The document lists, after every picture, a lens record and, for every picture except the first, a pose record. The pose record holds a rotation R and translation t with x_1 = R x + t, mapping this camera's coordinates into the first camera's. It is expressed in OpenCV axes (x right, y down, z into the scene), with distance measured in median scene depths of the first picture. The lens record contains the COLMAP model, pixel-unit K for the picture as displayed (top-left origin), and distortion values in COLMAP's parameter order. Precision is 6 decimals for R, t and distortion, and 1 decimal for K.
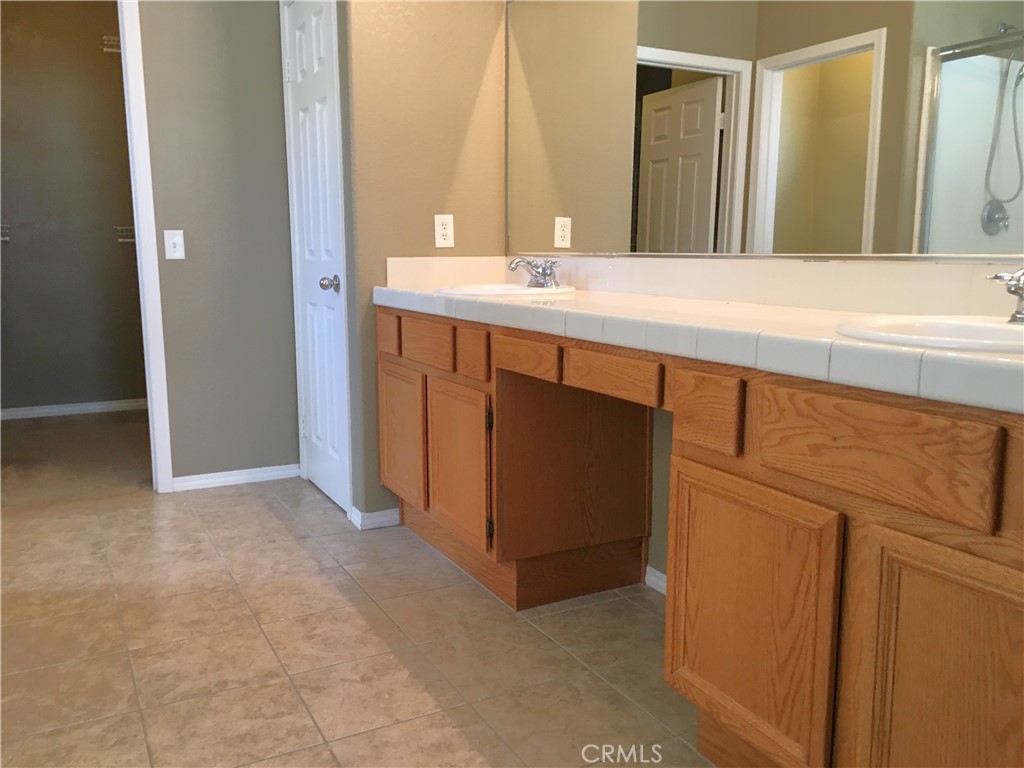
lens RADIAL K [[880.6, 0, 505.2], [0, 880.6, 382.8], [0, 0, 1]] dist [0.076749, -0.070574]
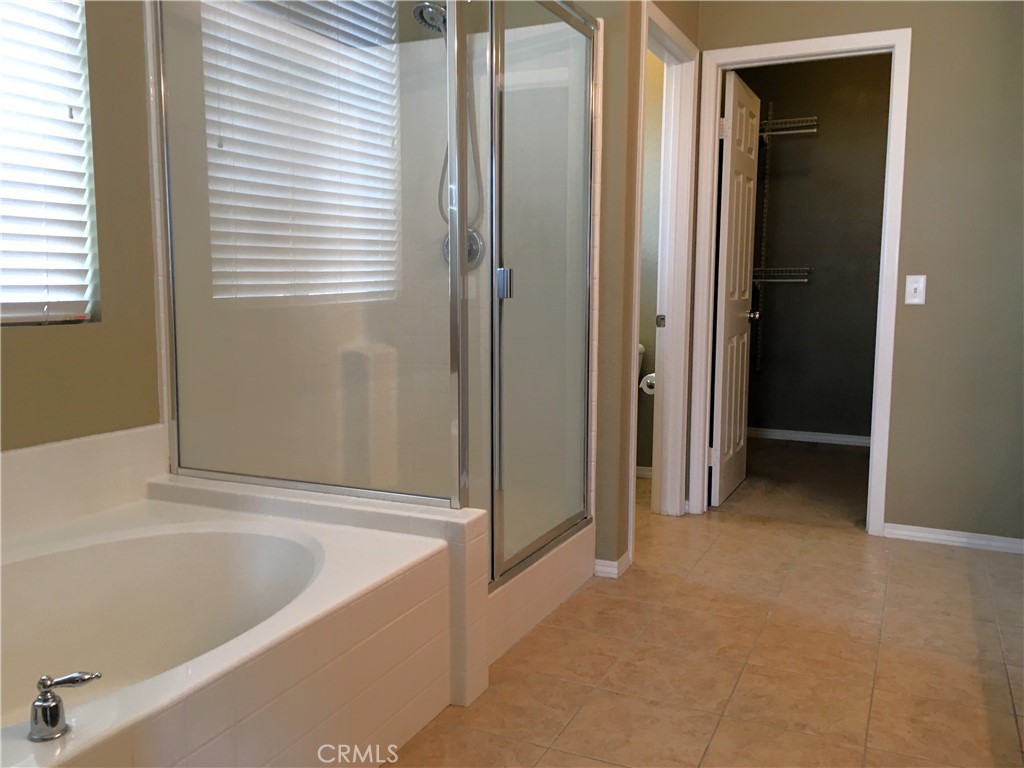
lens RADIAL K [[880.6, 0, 509.8], [0, 880.6, 388.2], [0, 0, 1]] dist [0.076749, -0.070574]
pose [[0.620055, 0.108949, -0.776957, 0.187193], [-0.133931, 0.990474, 0.032006, -0.026721], [0.773042, 0.084213, 0.628740, 0.056119]]
